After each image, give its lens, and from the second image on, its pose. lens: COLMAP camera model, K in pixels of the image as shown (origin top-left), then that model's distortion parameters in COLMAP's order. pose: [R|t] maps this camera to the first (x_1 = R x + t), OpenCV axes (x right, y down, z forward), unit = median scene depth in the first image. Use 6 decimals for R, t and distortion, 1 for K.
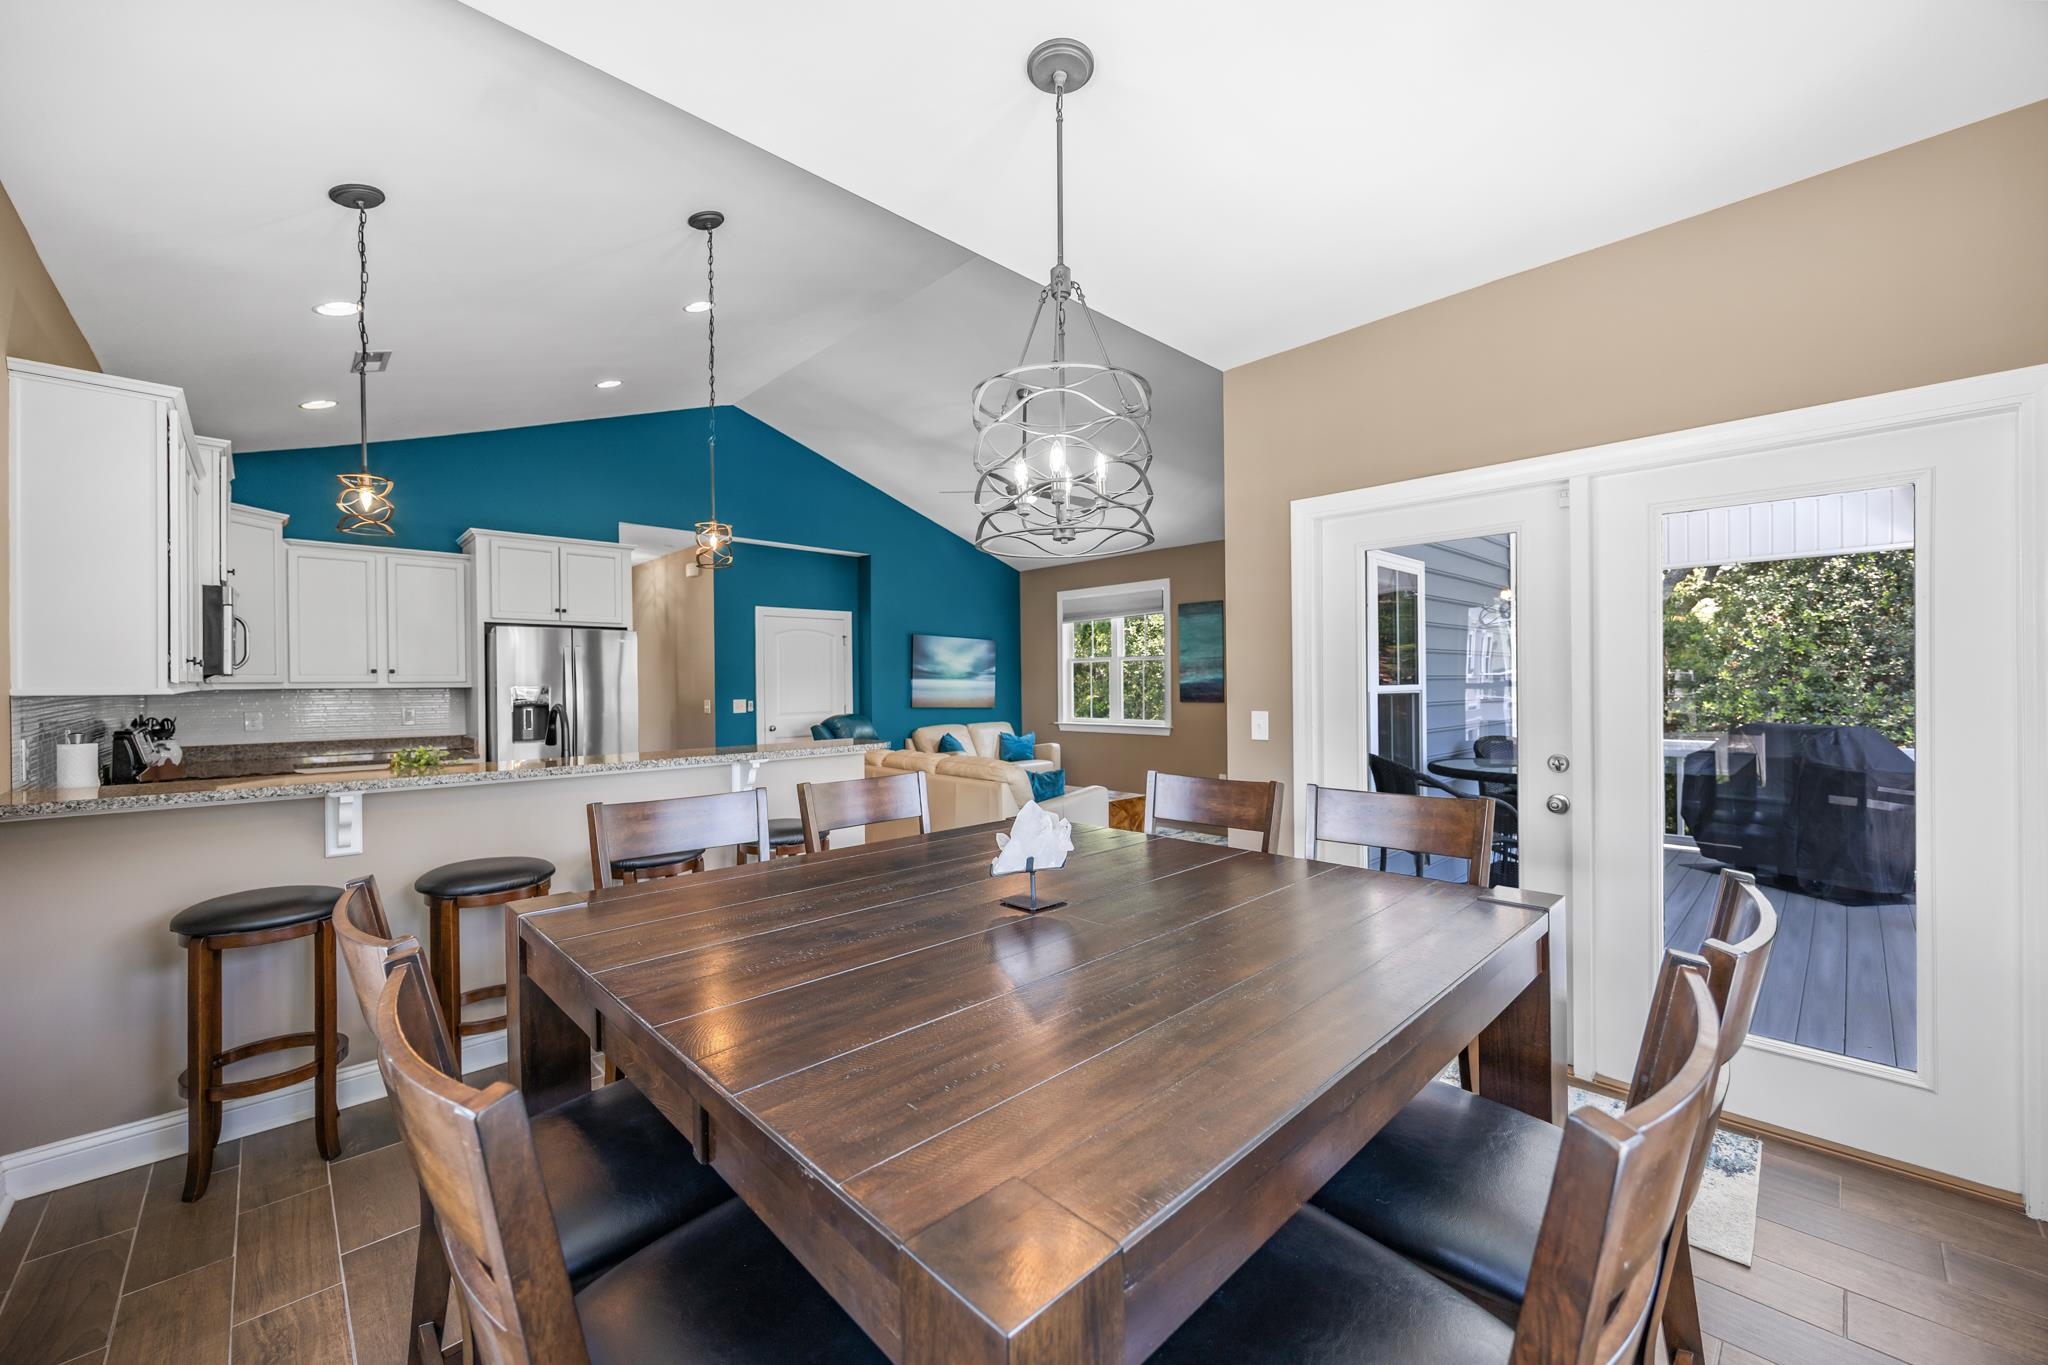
lens RADIAL K [[788.2, 0, 1019.9], [0, 788.2, 685.1], [0, 0, 1]] dist [-0.003166, 0.000565]
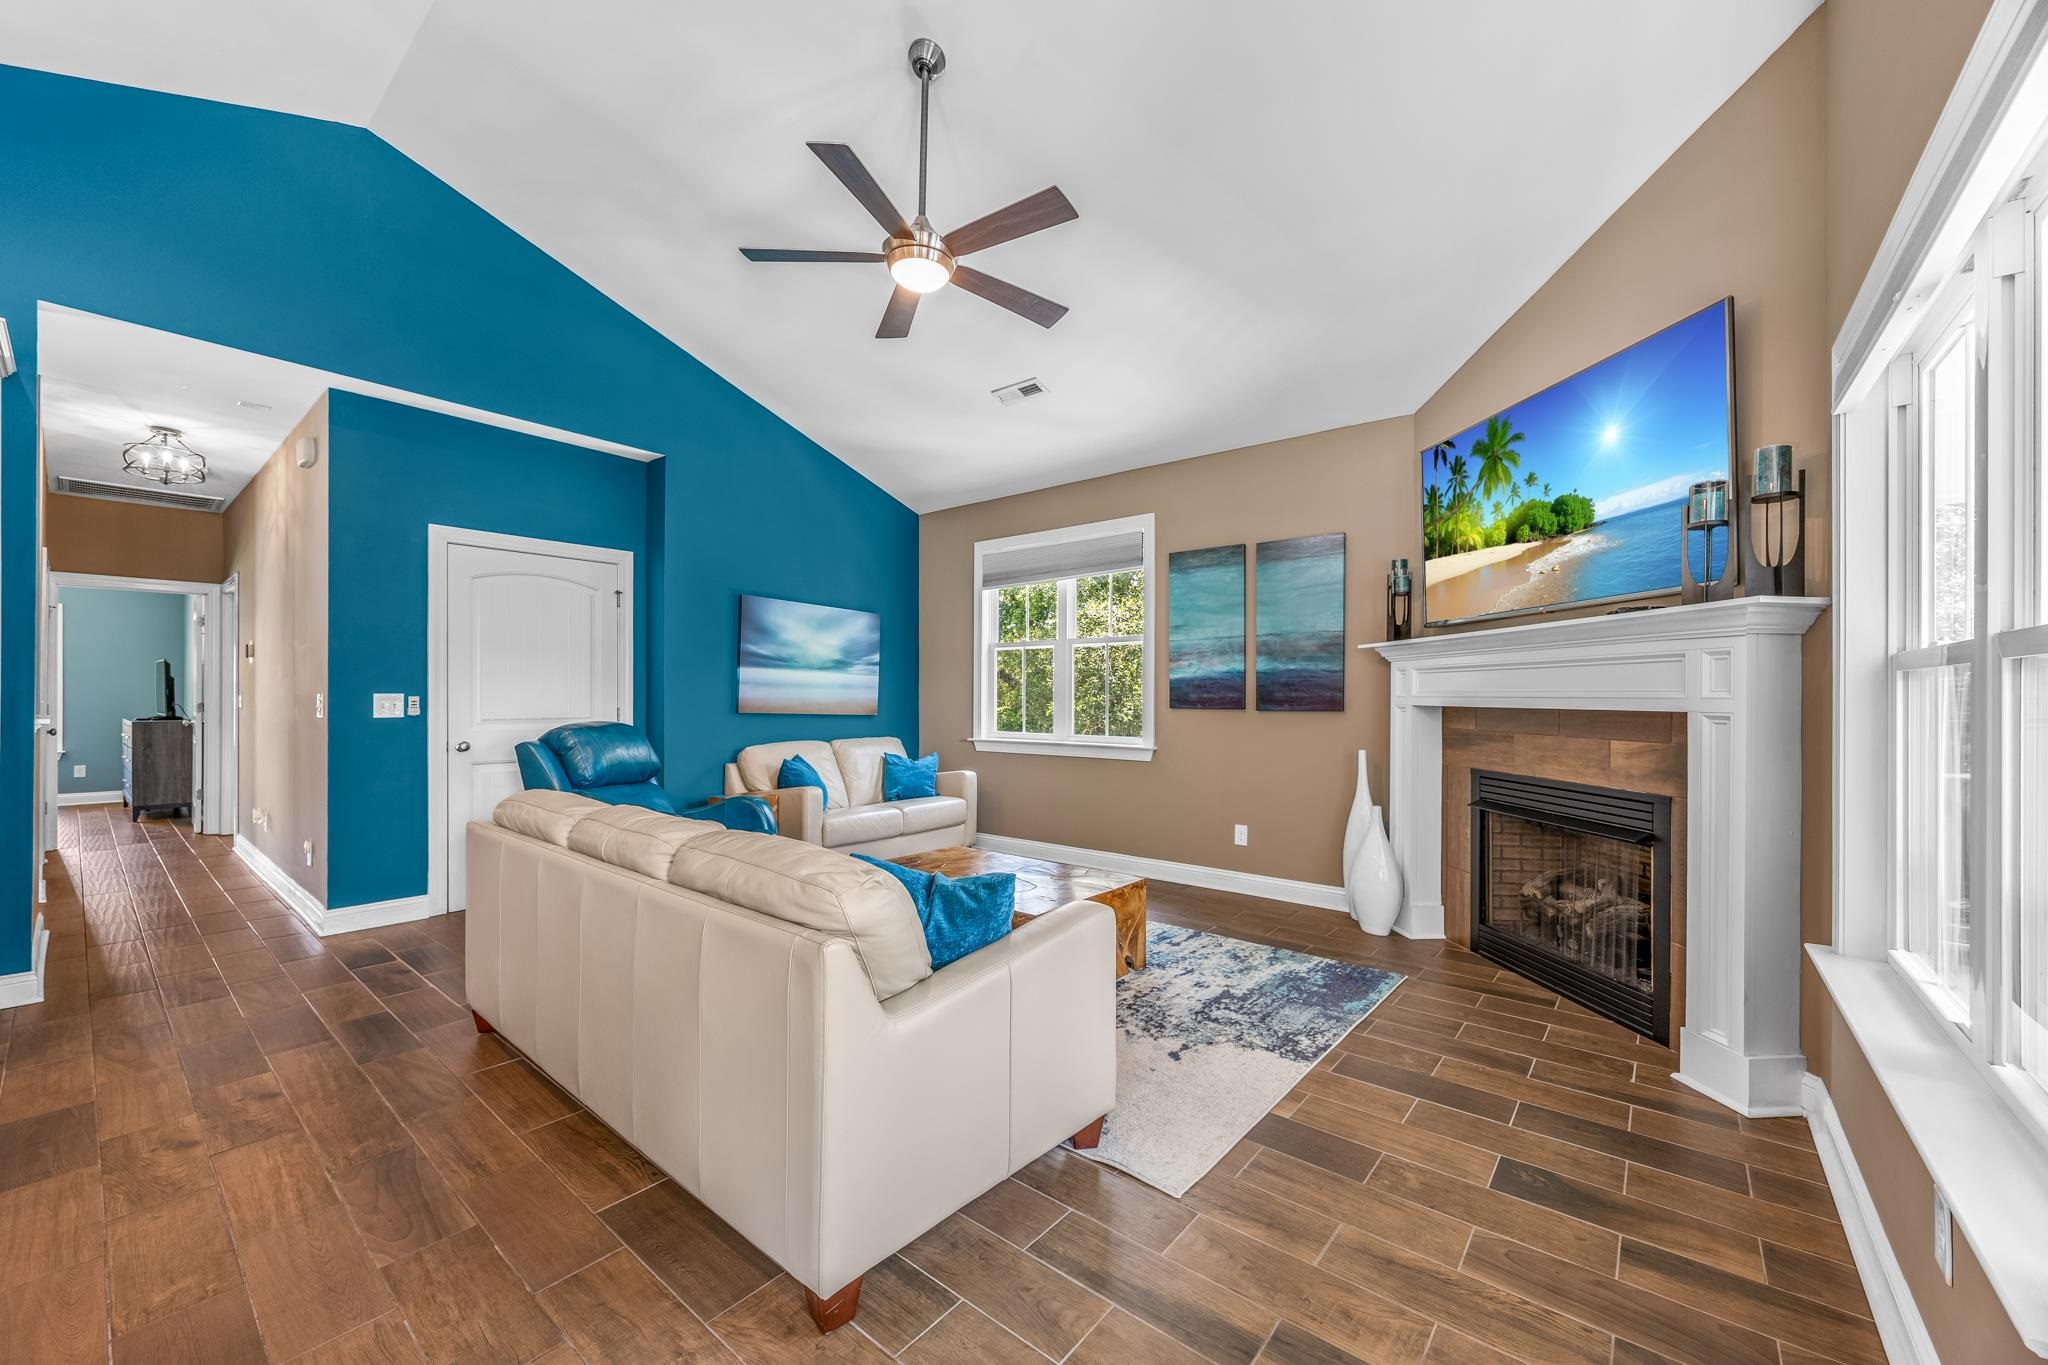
lens RADIAL K [[788.2, 0, 1020.7], [0, 788.2, 696.1], [0, 0, 1]] dist [-0.003166, 0.000565]
pose [[0.992513, 0.012986, 0.121444, 0.007908], [-0.012462, 0.999909, -0.005077, 0.016339], [-0.121499, 0.003525, 0.992585, 0.385870]]
